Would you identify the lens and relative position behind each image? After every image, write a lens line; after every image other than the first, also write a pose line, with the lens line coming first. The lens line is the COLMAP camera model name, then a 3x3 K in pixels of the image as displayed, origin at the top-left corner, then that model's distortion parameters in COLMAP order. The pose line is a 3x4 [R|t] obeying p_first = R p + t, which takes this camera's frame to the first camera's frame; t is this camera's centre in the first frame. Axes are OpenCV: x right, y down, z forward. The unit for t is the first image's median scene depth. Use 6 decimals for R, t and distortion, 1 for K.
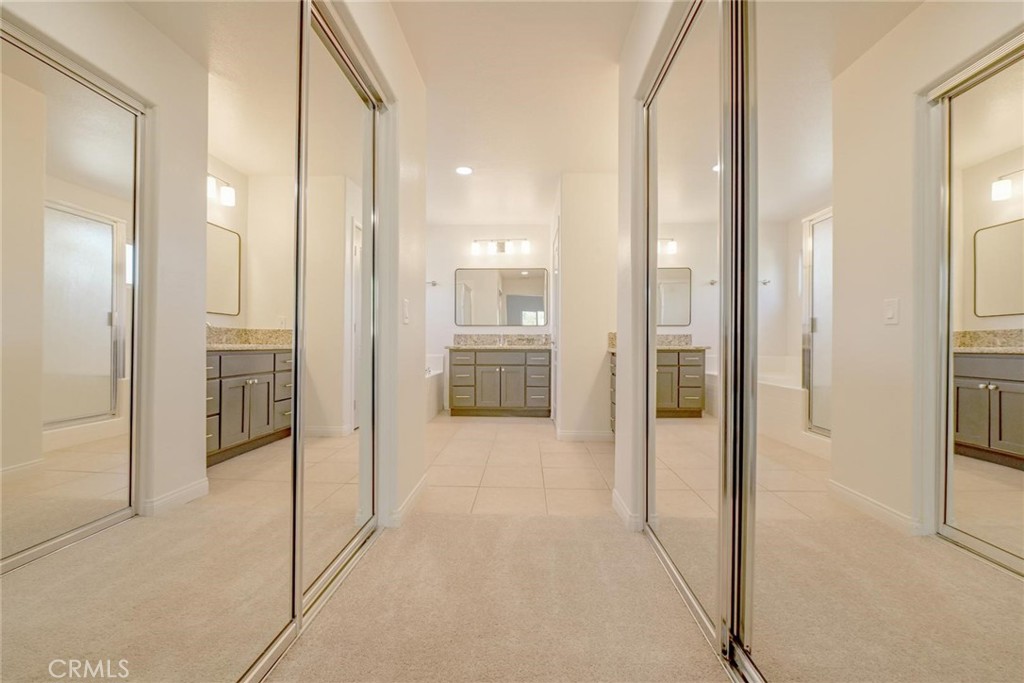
lens RADIAL K [[412.2, 0, 512.0], [0, 412.2, 341.5], [0, 0, 1]] dist [0.000565, -0.000072]
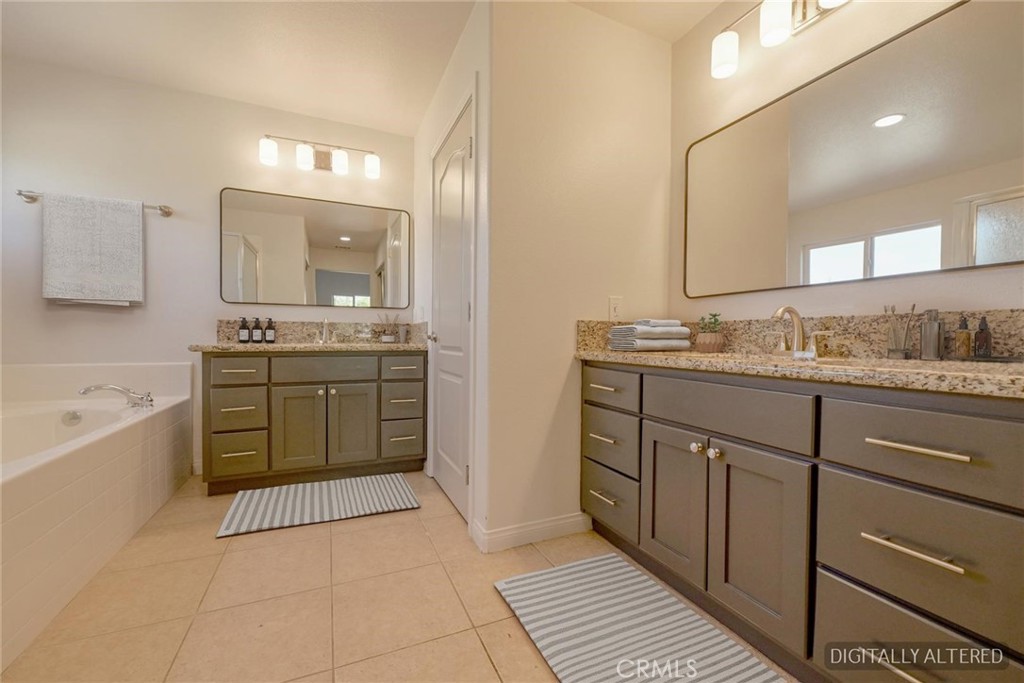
lens RADIAL K [[412.2, 0, 512.0], [0, 412.2, 341.5], [0, 0, 1]] dist [0.000565, -0.000072]
pose [[0.897858, -0.000478, 0.440284, -0.046021], [-0.005715, 0.999903, 0.012739, -0.000598], [-0.440247, -0.013954, 0.897768, 0.440713]]
